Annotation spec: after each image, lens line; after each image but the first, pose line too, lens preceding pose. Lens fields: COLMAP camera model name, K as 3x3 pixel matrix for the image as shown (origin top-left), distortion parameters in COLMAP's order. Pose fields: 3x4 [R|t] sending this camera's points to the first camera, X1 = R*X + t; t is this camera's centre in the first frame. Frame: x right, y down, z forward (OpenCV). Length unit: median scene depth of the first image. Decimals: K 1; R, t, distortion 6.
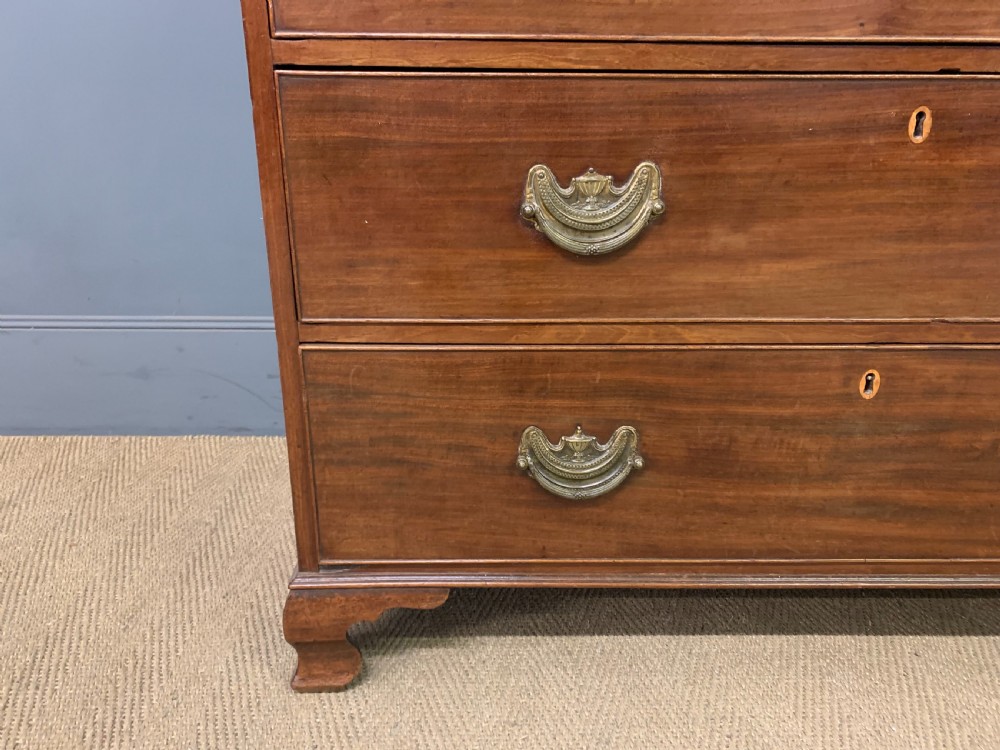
lens RADIAL K [[774.6, 0, 496.8], [0, 774.6, 383.8], [0, 0, 1]] dist [0.027296, -0.012969]
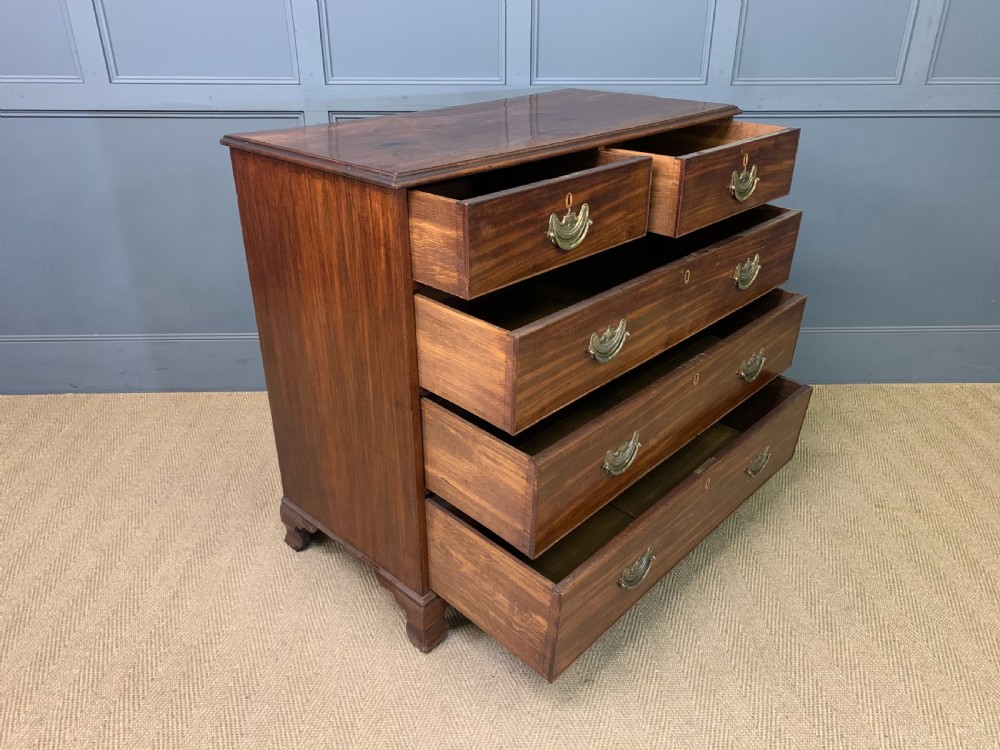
lens RADIAL K [[774.6, 0, 506.4], [0, 774.6, 373.3], [0, 0, 1]] dist [0.027296, -0.012969]
pose [[0.999688, -0.014061, 0.020632, 0.333964], [0.012407, 0.996858, 0.078234, -0.237255], [-0.021667, -0.077954, 0.996722, -1.854913]]
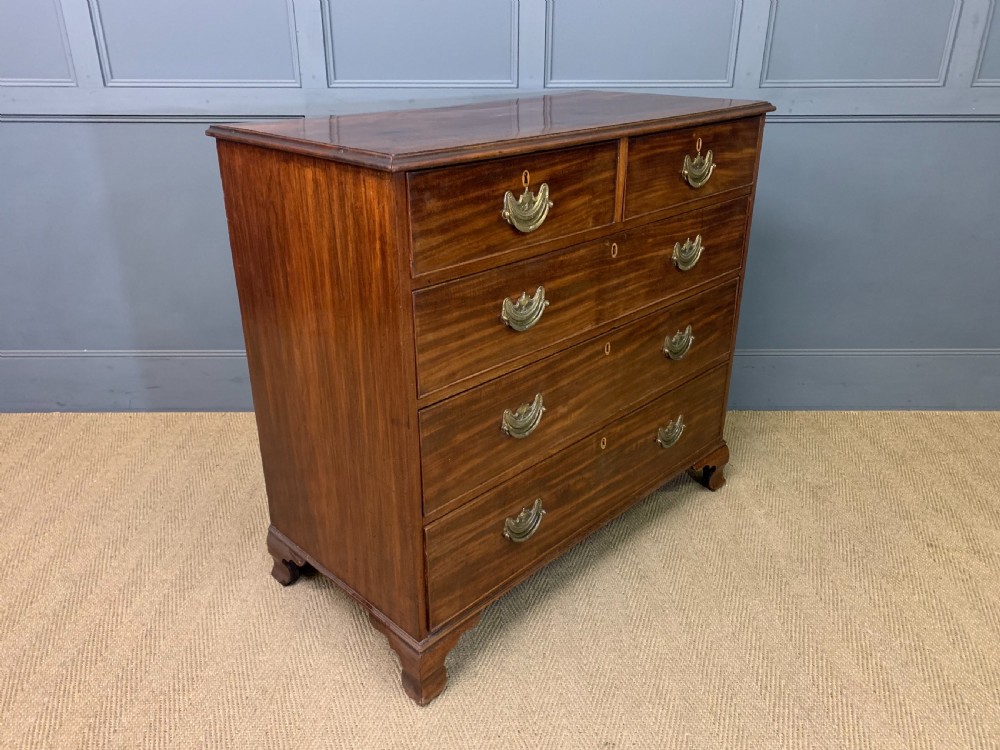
lens RADIAL K [[774.6, 0, 491.0], [0, 774.6, 366.5], [0, 0, 1]] dist [0.027296, -0.012969]
pose [[0.999943, -0.004885, -0.009455, 0.333034], [0.005174, 0.999512, 0.030794, -0.183525], [0.009300, -0.030841, 0.999481, -1.624708]]
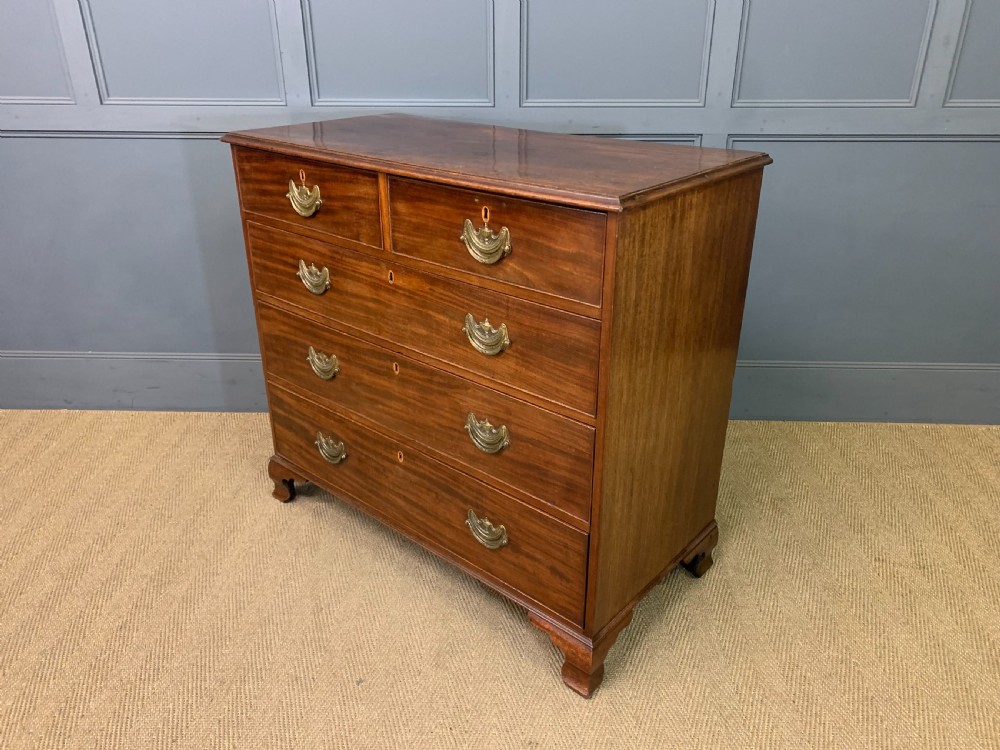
lens RADIAL K [[774.6, 0, 503.9], [0, 774.6, 370.3], [0, 0, 1]] dist [0.027296, -0.012969]
pose [[0.998758, 0.011654, -0.048448, 0.610582], [-0.009001, 0.998467, 0.054622, -0.286336], [0.049010, -0.054118, 0.997331, -1.731211]]
